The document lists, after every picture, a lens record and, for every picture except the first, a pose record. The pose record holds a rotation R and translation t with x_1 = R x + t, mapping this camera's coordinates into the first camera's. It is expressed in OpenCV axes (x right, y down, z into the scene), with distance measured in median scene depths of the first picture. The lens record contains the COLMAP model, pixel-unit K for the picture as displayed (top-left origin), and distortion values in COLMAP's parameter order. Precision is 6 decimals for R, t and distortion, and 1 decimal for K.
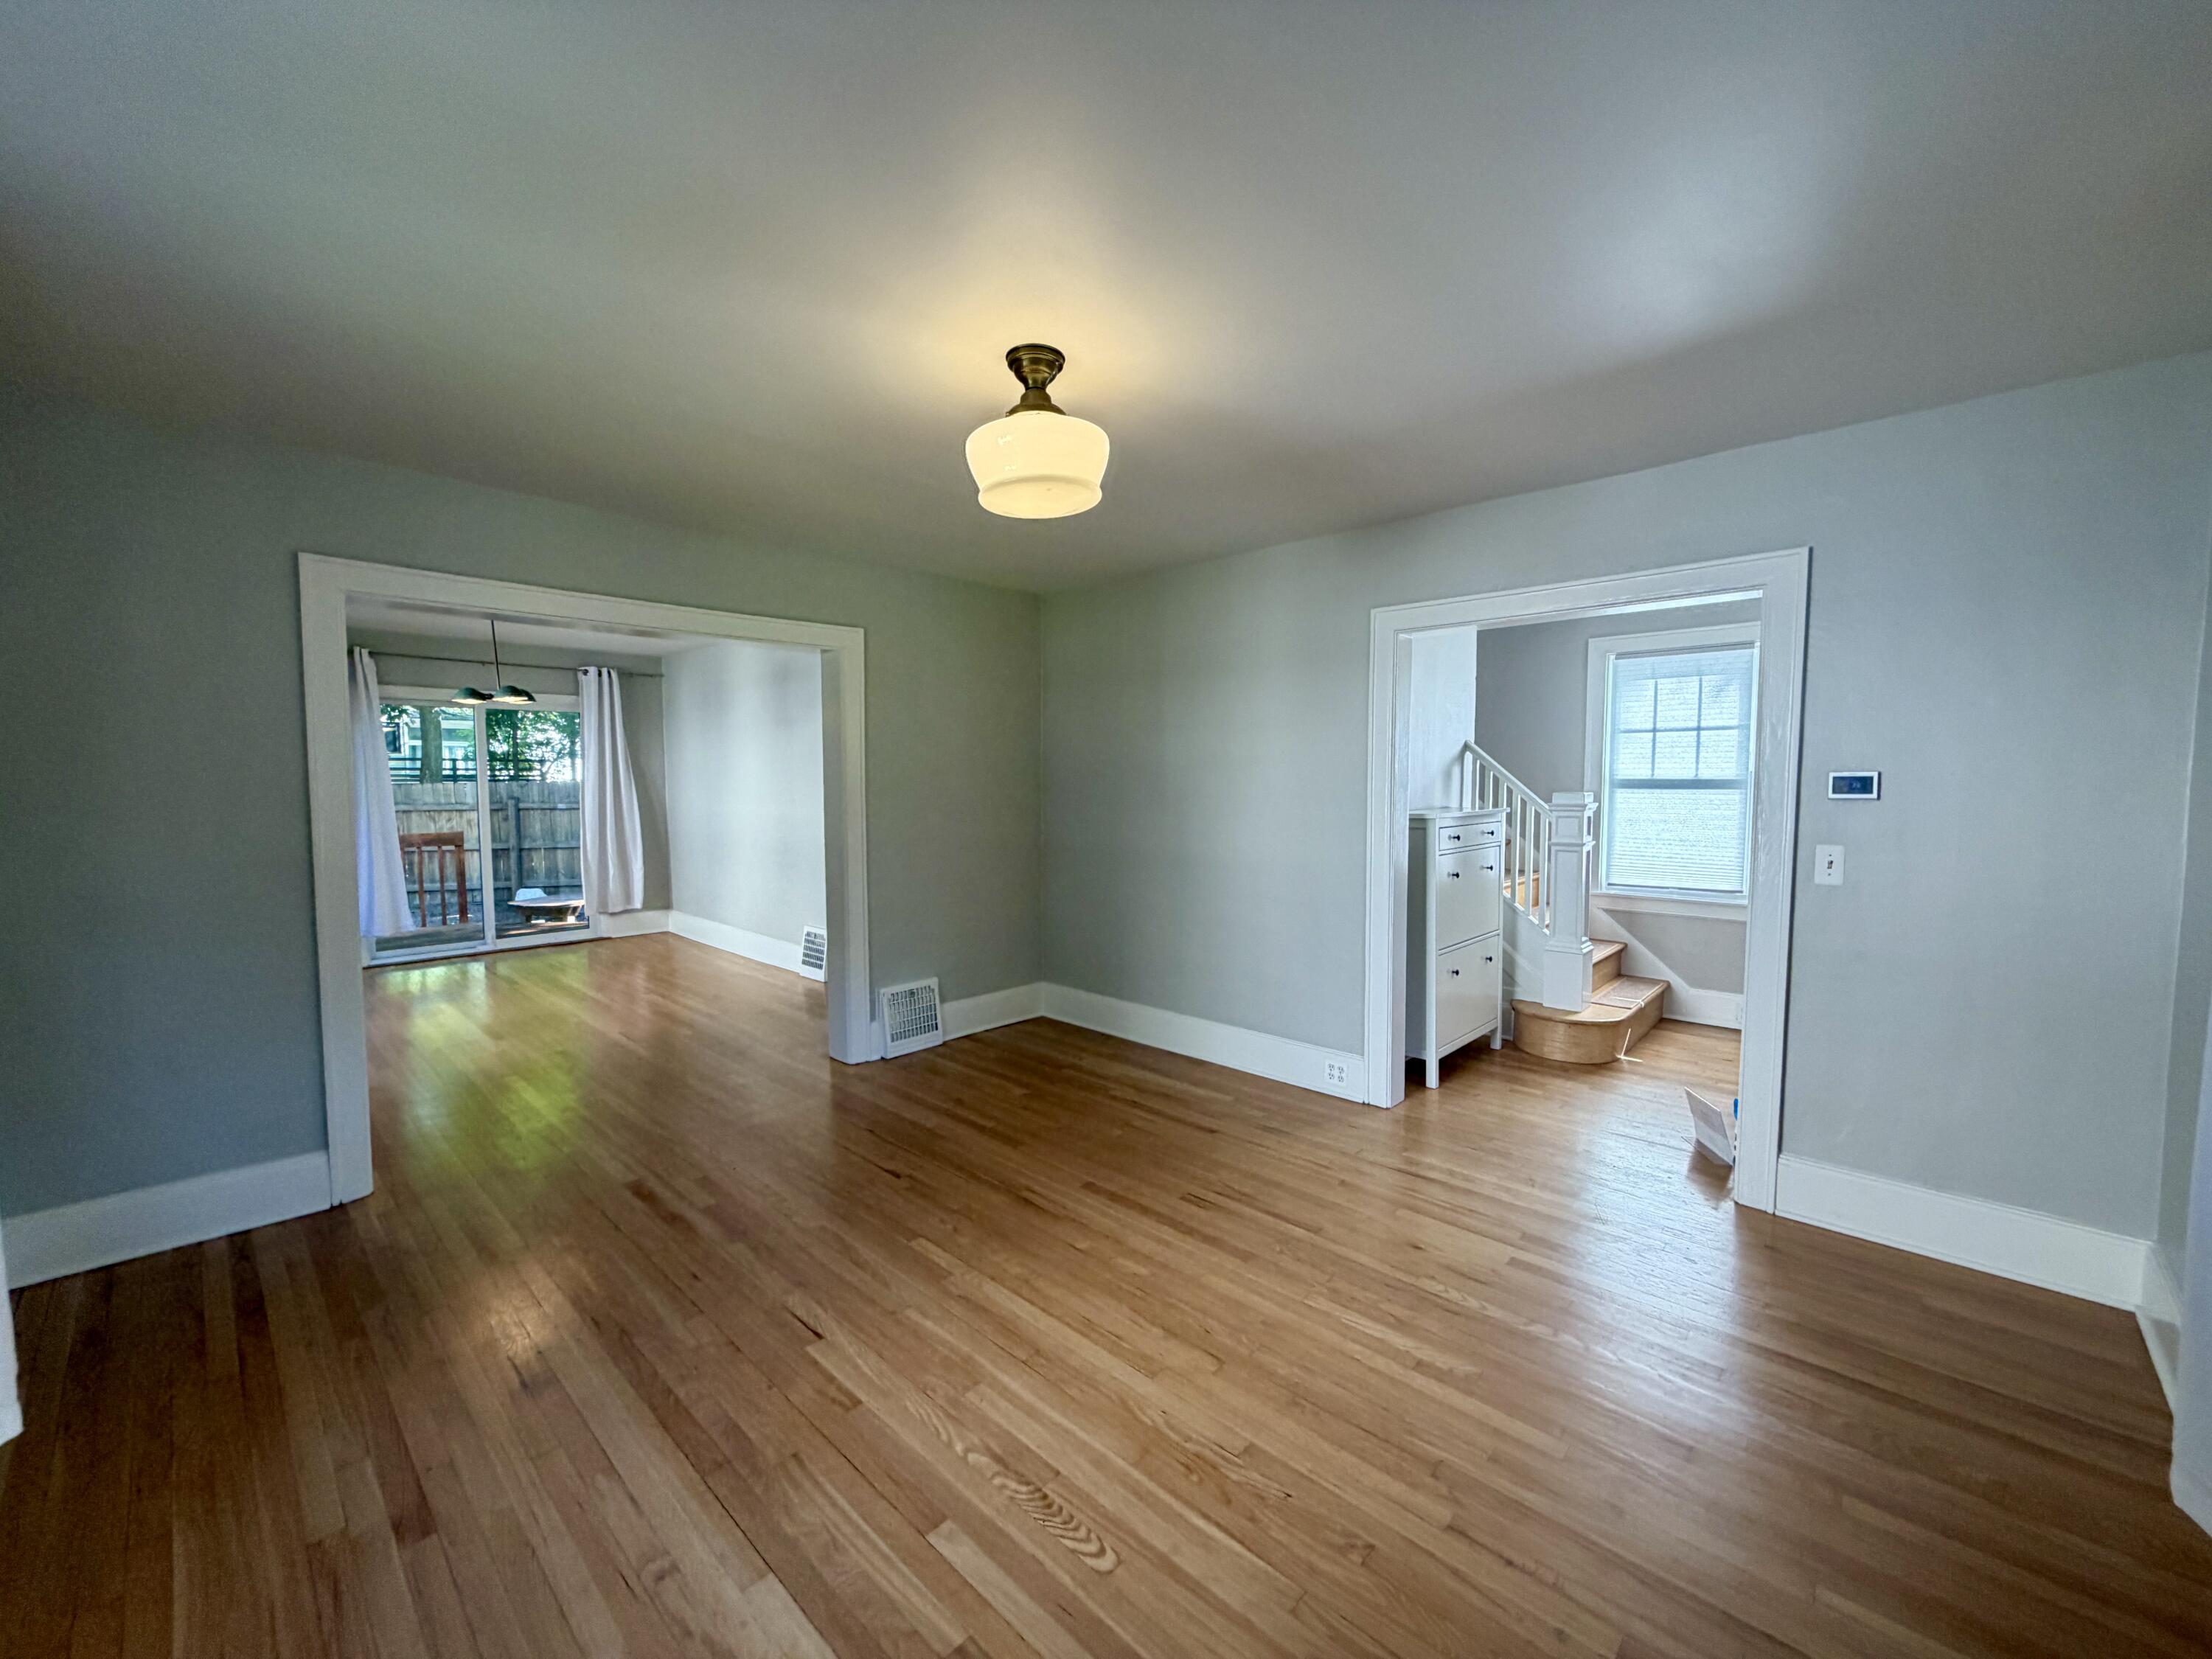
lens RADIAL K [[879.0, 0, 1094.8], [0, 879.0, 831.1], [0, 0, 1]] dist [0.000847, 0.001908]
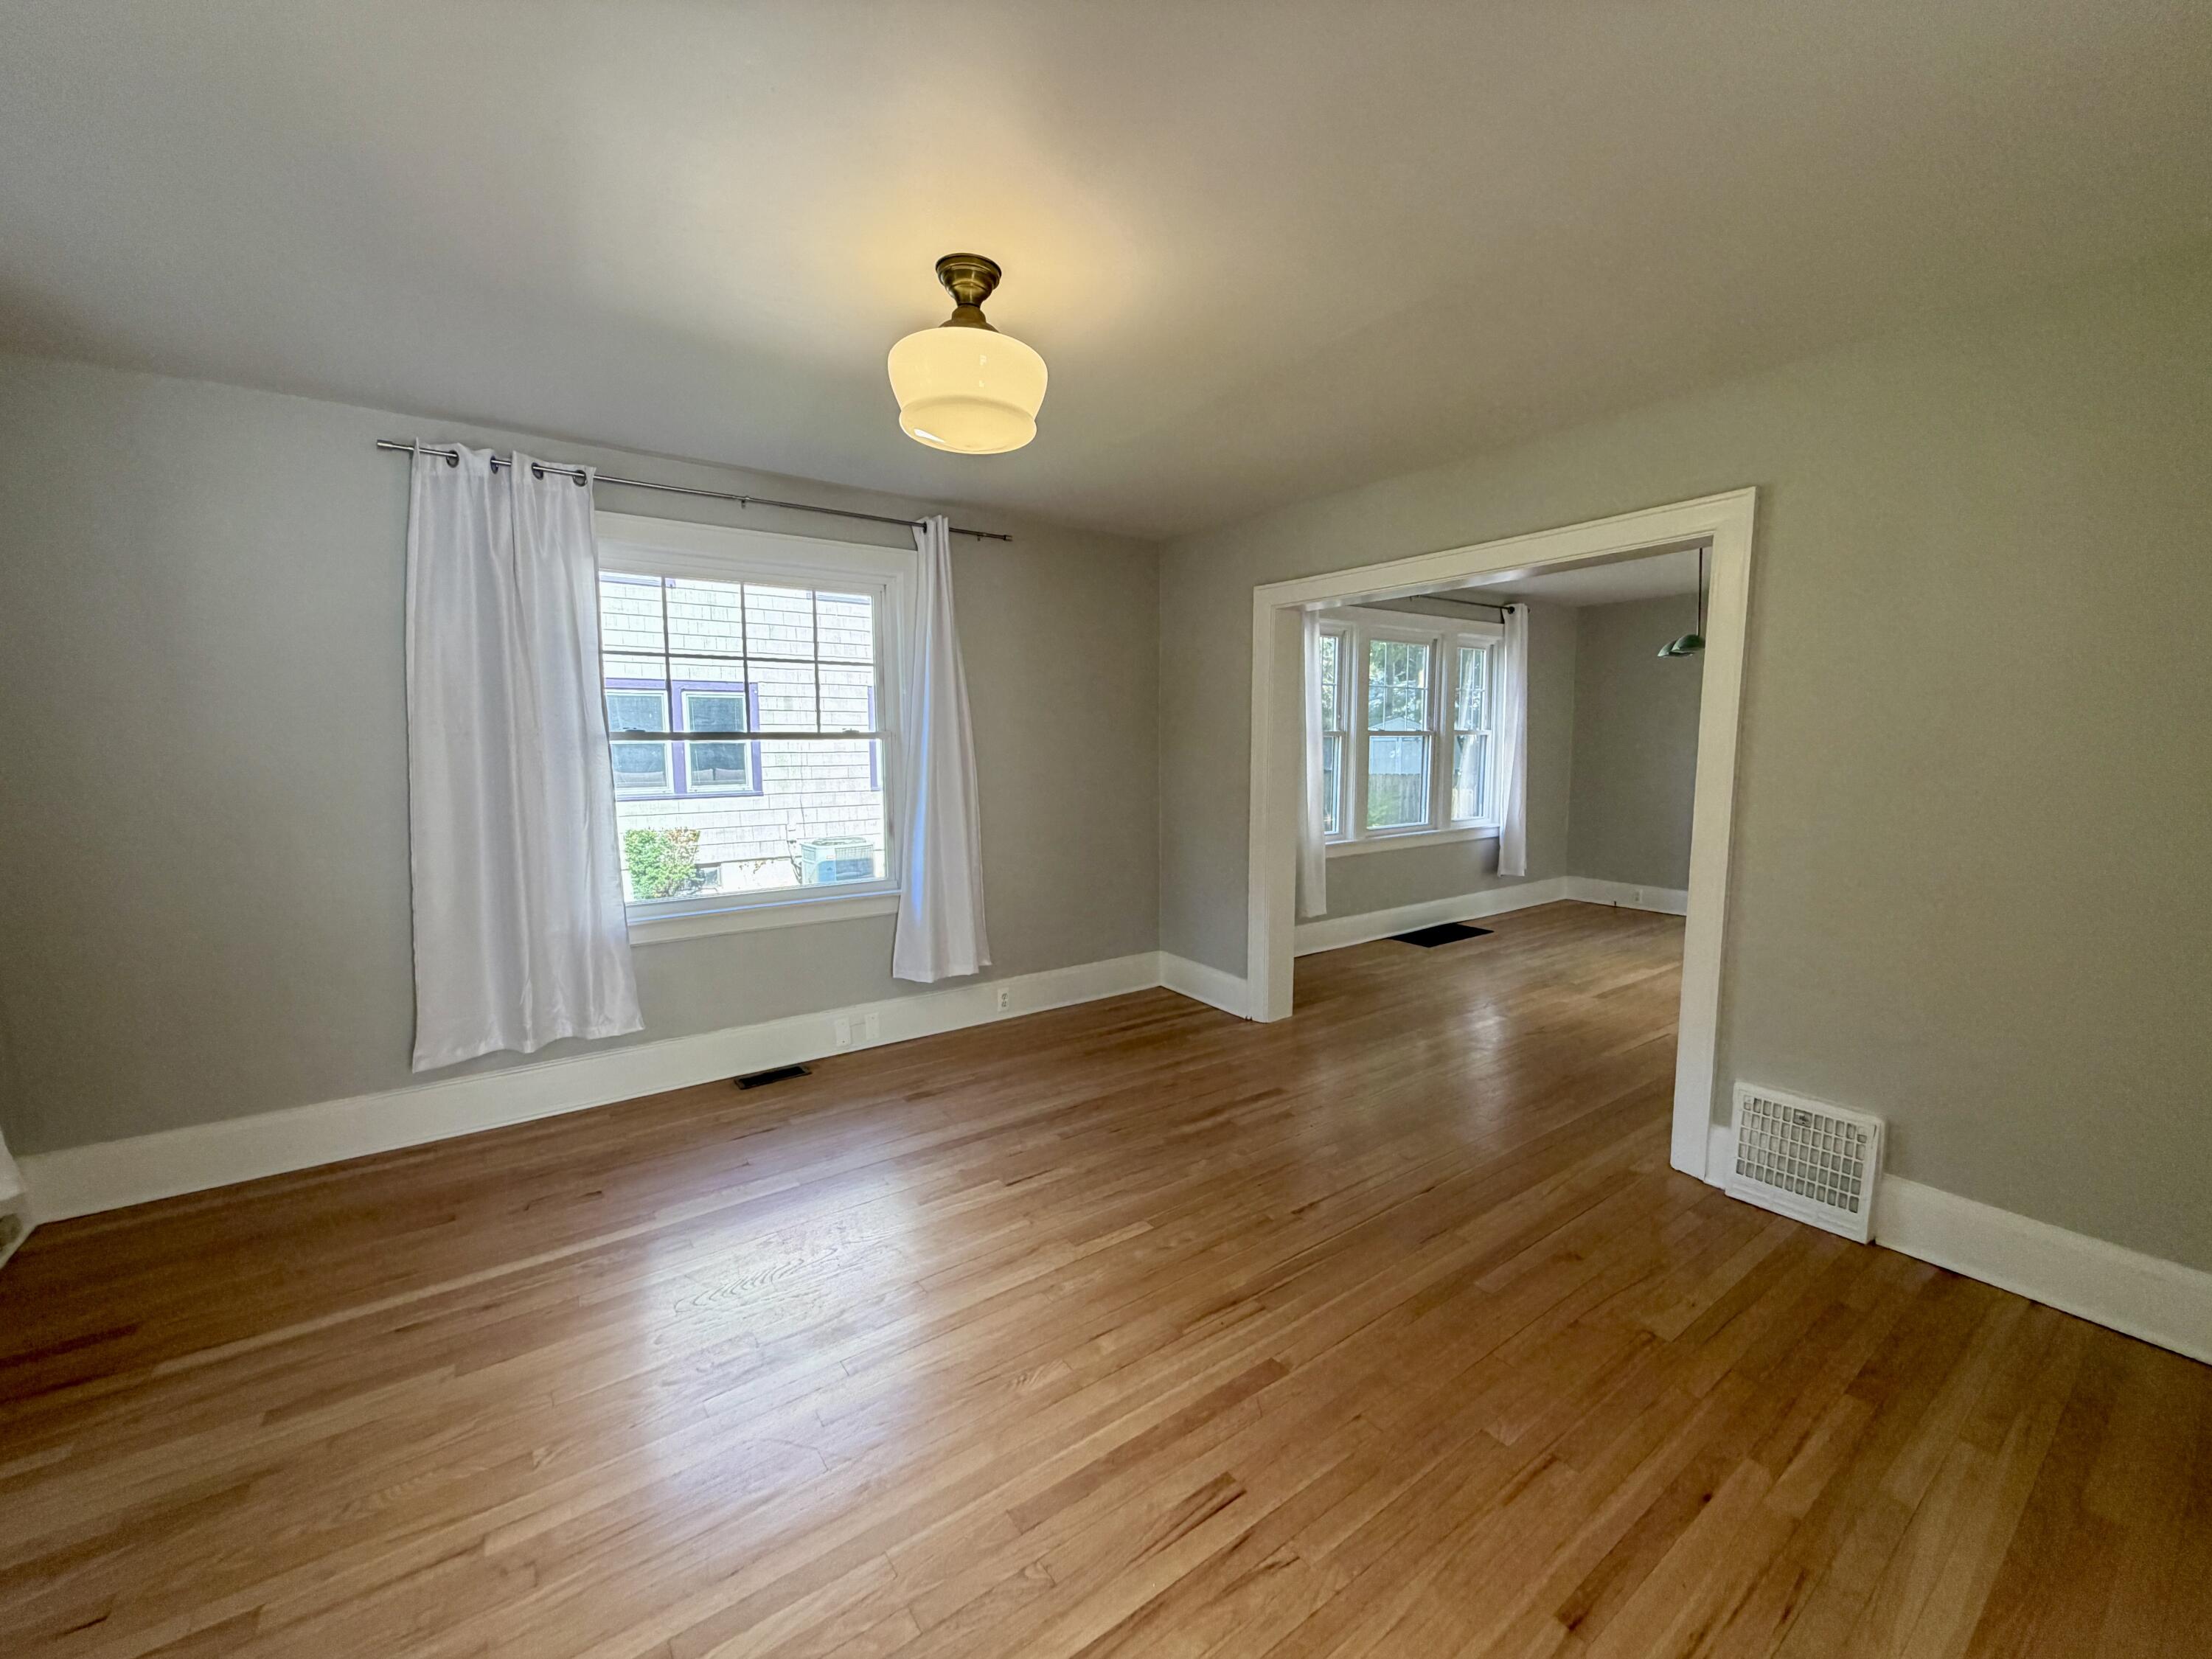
lens RADIAL K [[879.0, 0, 1106.3], [0, 879.0, 828.5], [0, 0, 1]] dist [0.000847, 0.001908]
pose [[-0.187794, 0.102579, -0.976837, 0.628377], [-0.055716, 0.991818, 0.114863, -0.060897], [0.980627, 0.075996, -0.180542, 0.995591]]
